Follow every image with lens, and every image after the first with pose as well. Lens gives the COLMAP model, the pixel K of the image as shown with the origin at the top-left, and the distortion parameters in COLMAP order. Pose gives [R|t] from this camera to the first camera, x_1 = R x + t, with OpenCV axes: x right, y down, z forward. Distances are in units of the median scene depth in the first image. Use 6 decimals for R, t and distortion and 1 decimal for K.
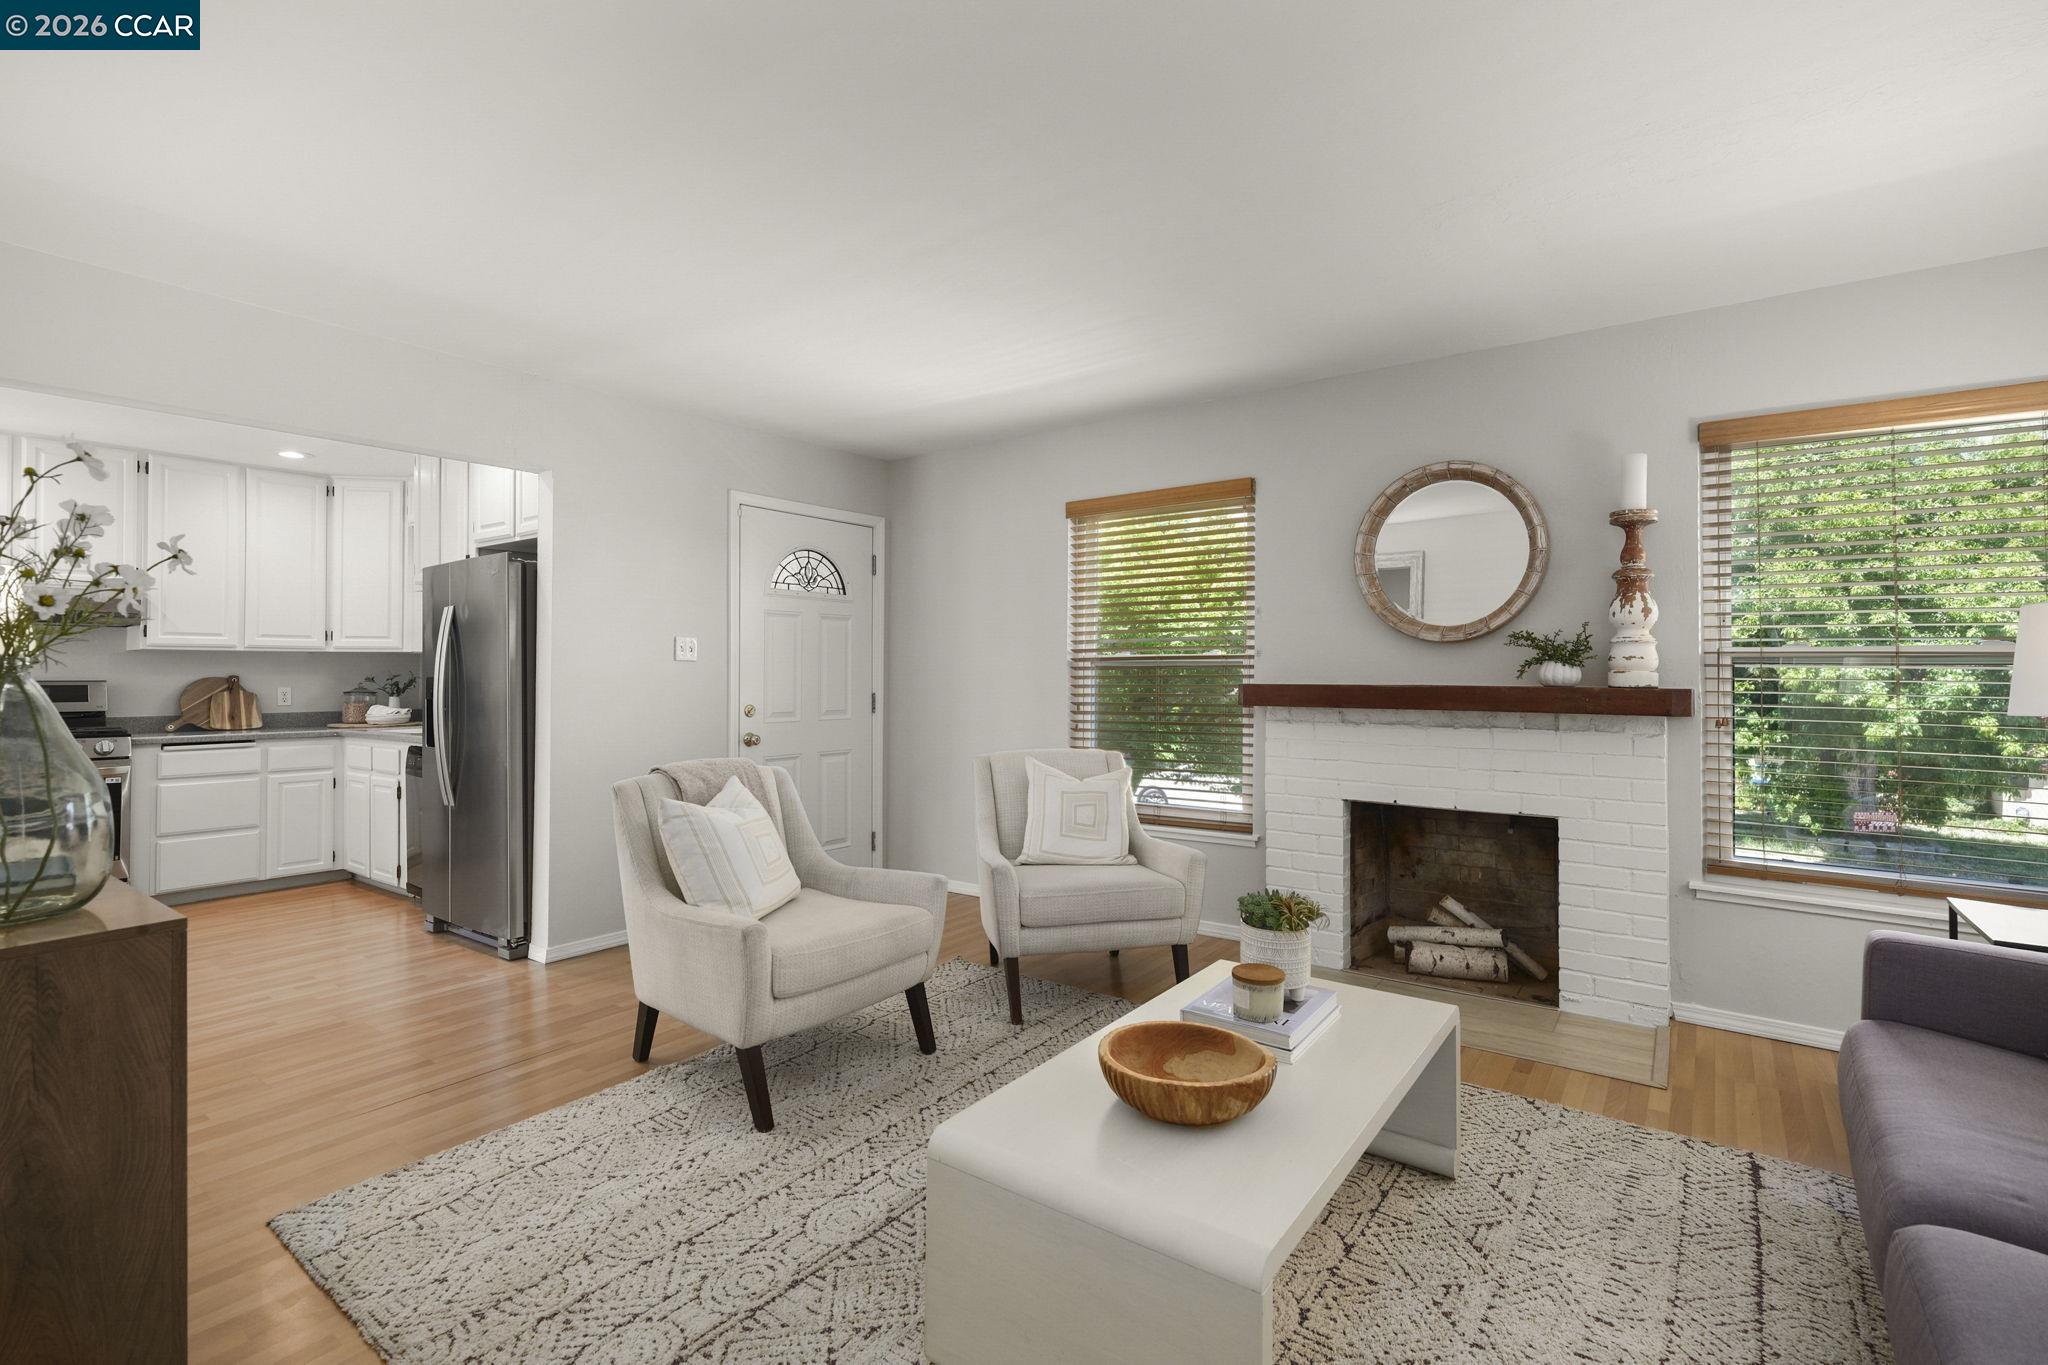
lens RADIAL K [[929.0, 0, 1028.1], [0, 929.0, 660.6], [0, 0, 1]] dist [0.001733, 0.000244]
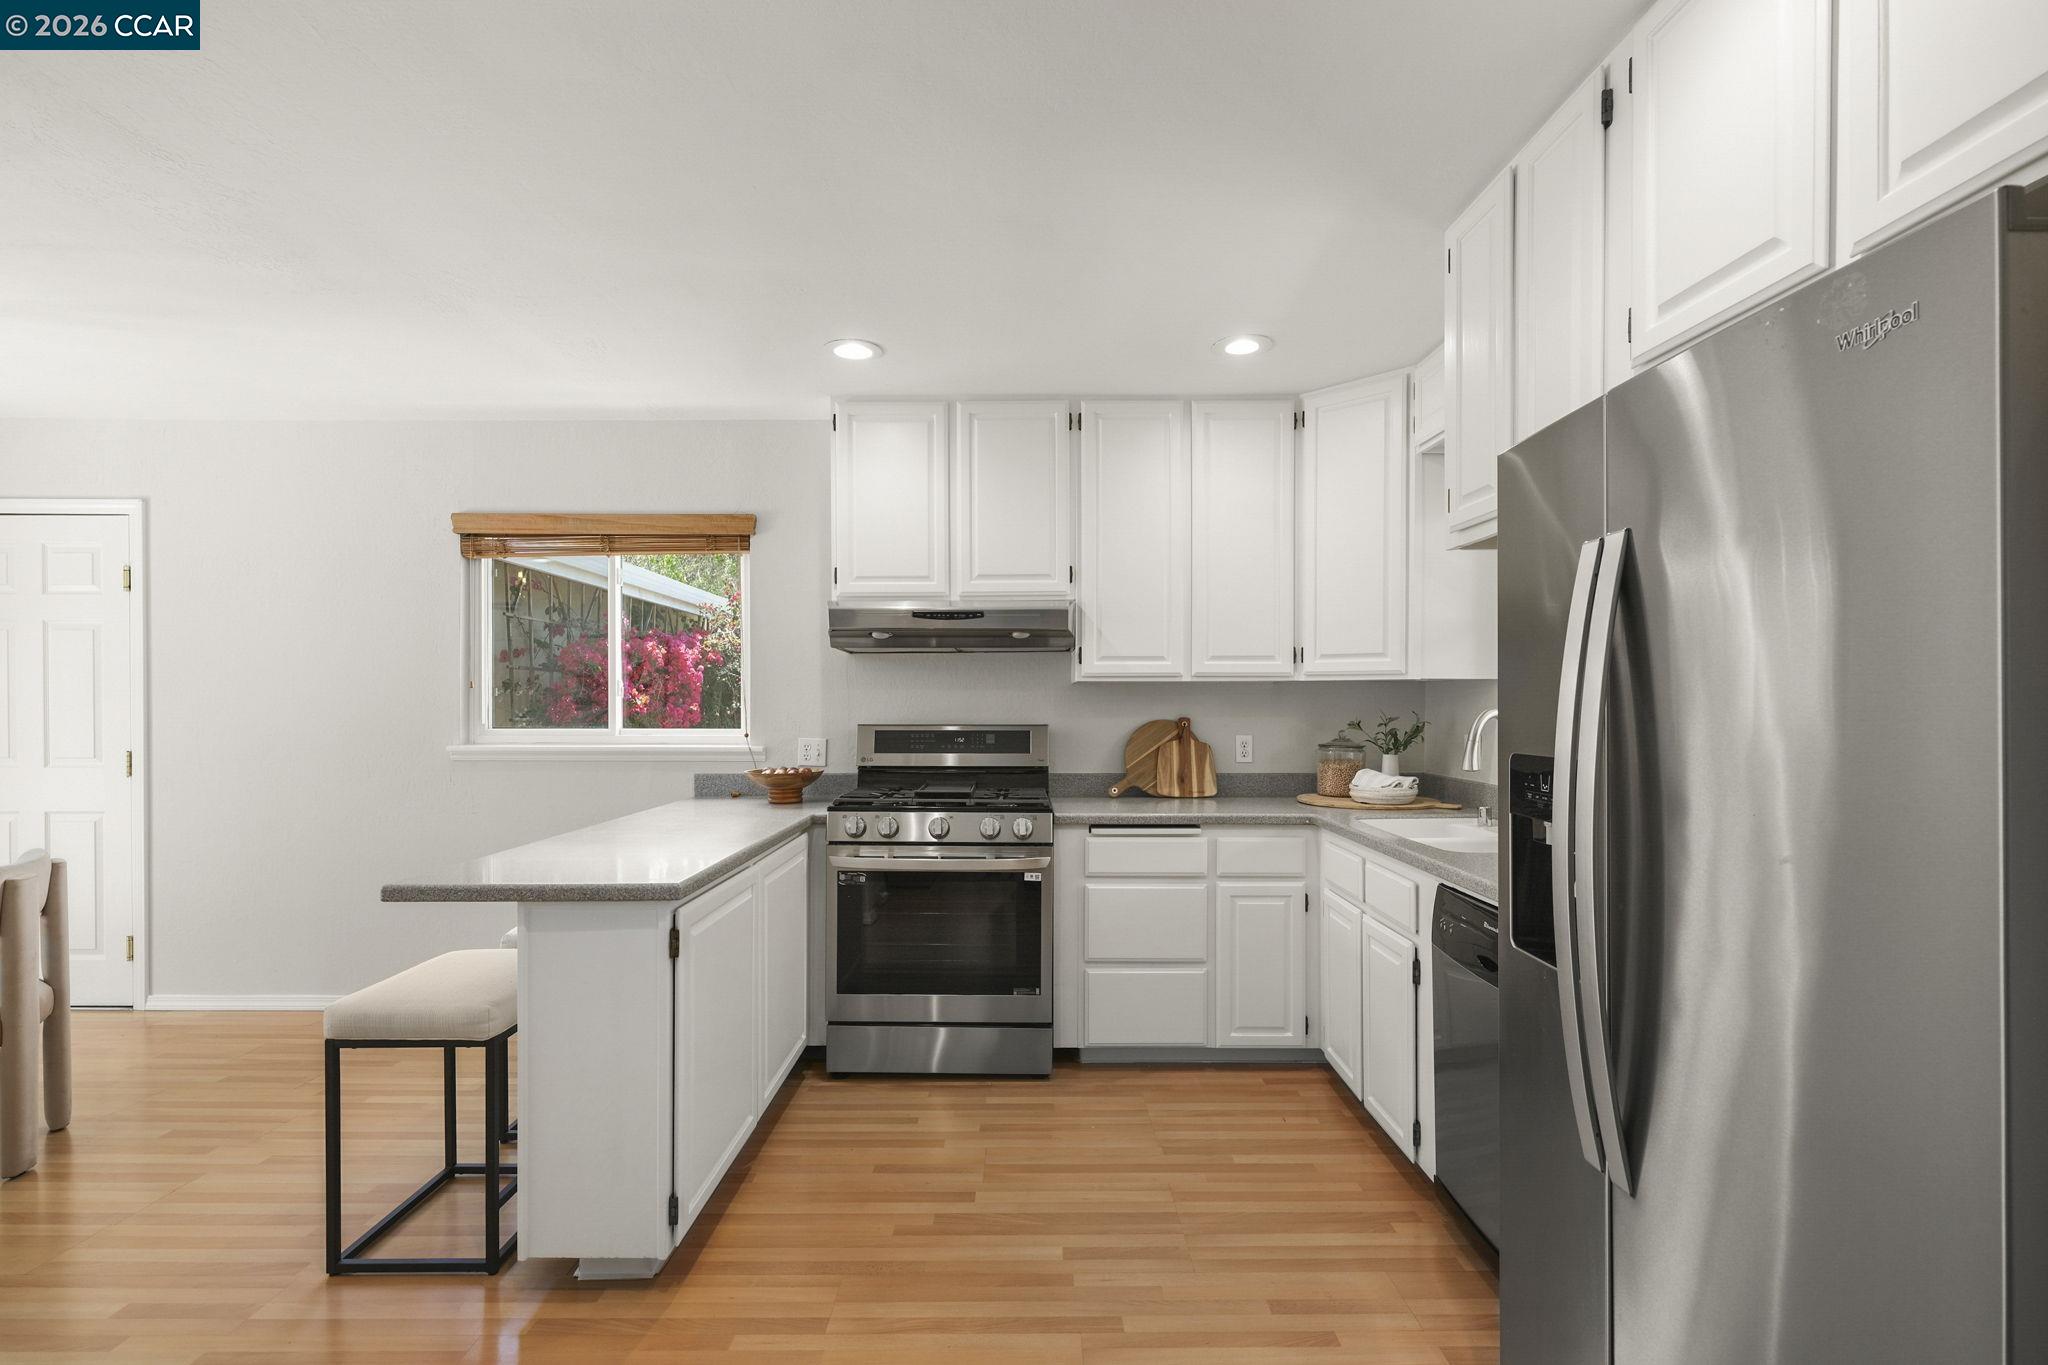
lens RADIAL K [[941.9, 0, 1025.1], [0, 941.9, 710.6], [0, 0, 1]] dist [-0.001684, 0.001291]
pose [[0.593041, 0.011965, -0.805083, -0.521900], [0.012143, 0.999643, 0.023801, -0.010149], [0.805081, -0.023891, 0.592684, 0.708255]]
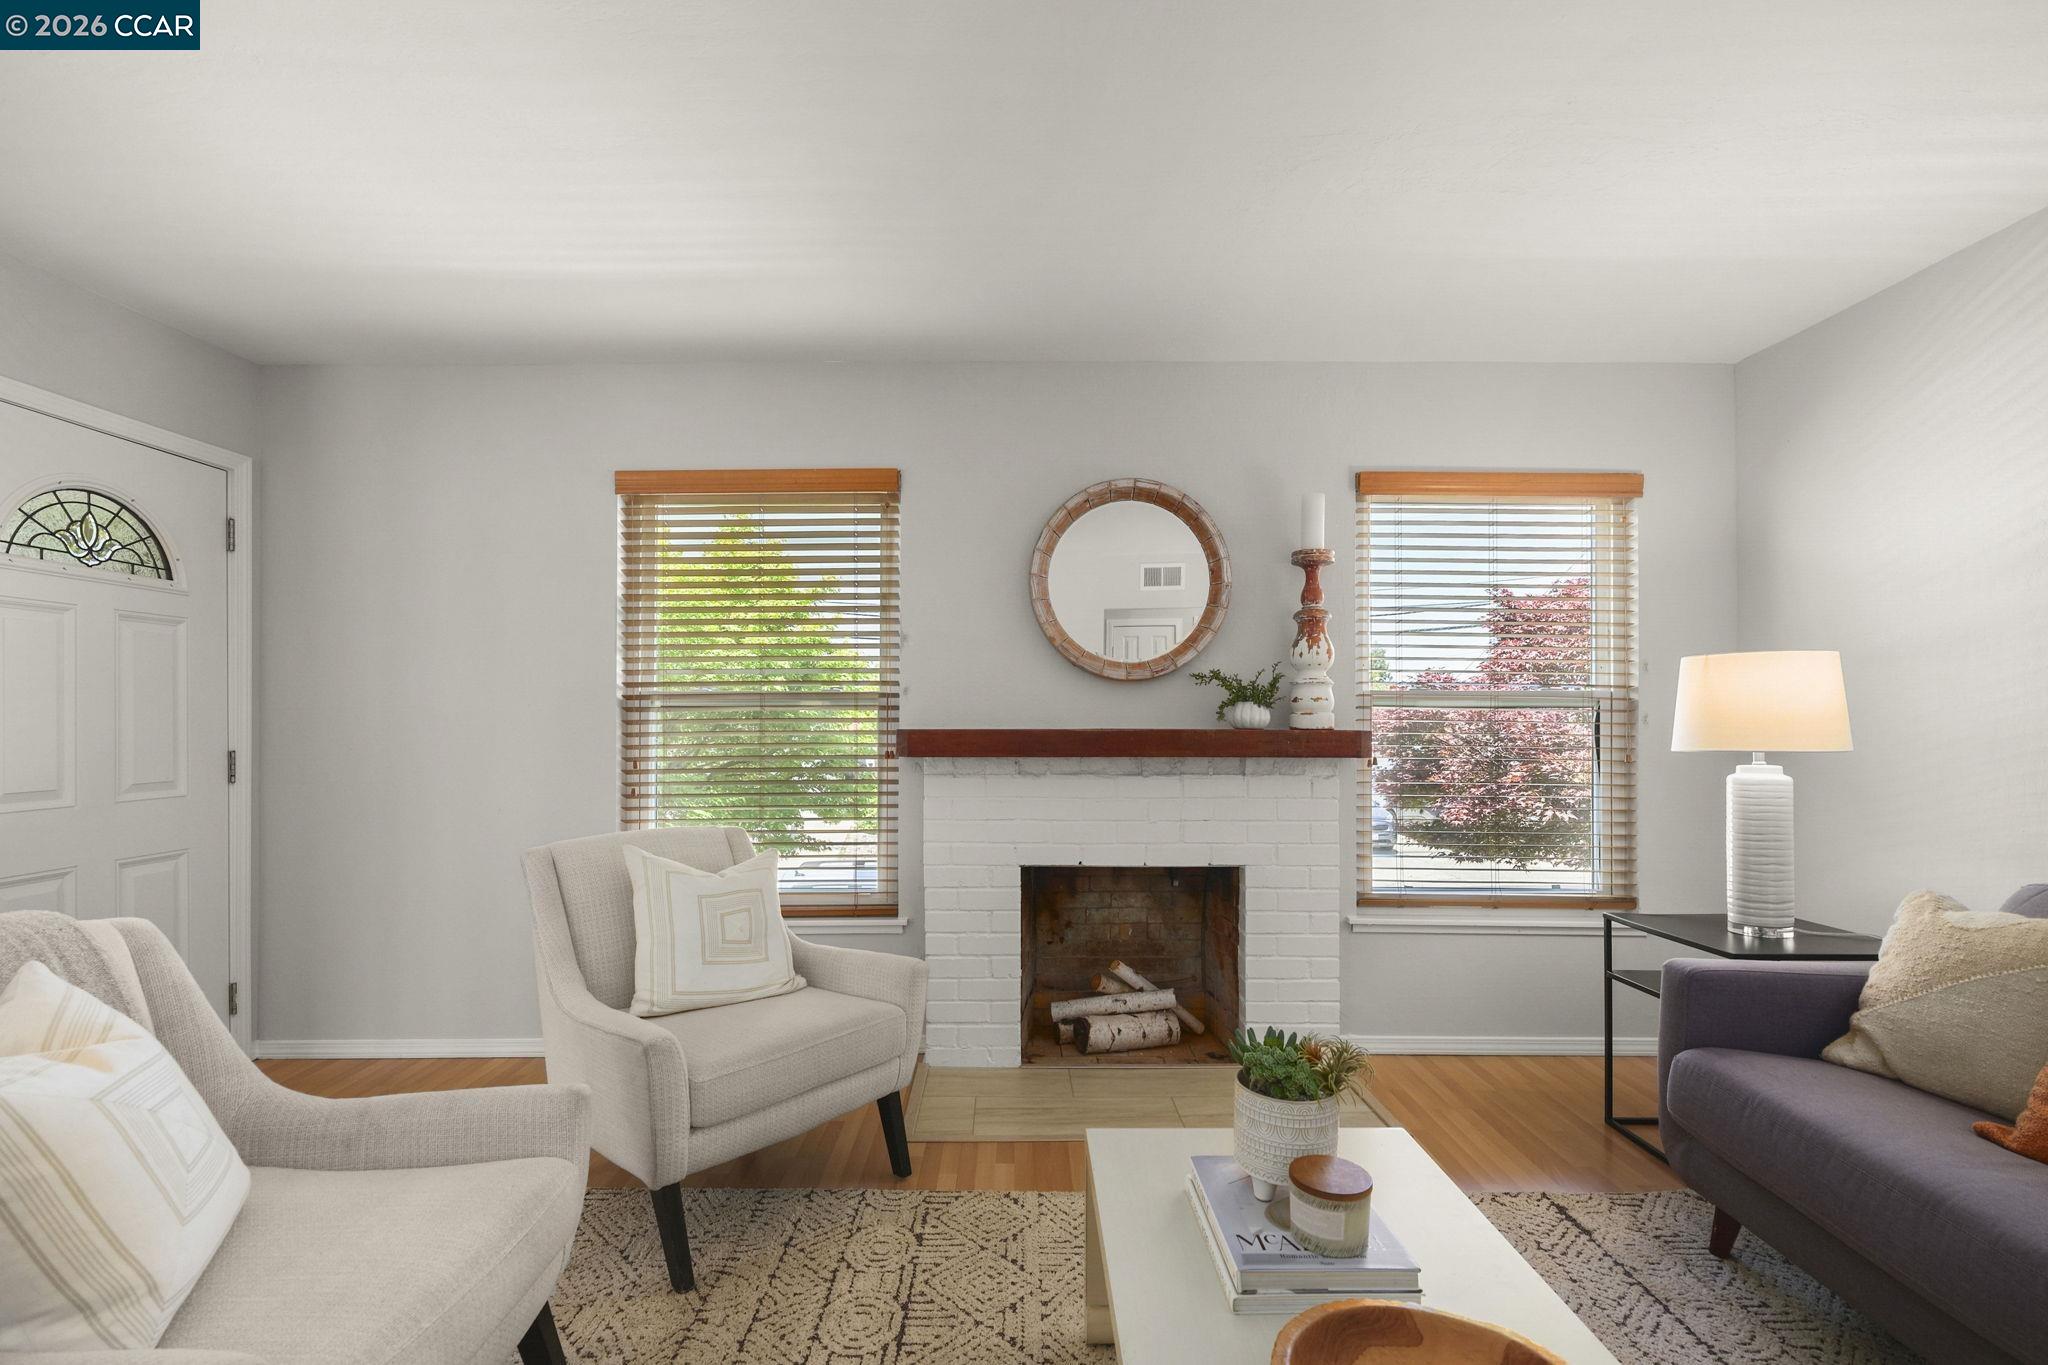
lens RADIAL K [[942.3, 0, 1024.0], [0, 942.3, 722.7], [0, 0, 1]] dist [-0.000539, 0.000254]
pose [[0.808193, -0.005671, 0.588890, -0.157366], [-0.005890, 0.999826, 0.017711, 0.004870], [-0.588888, -0.017782, 0.808019, 0.303704]]
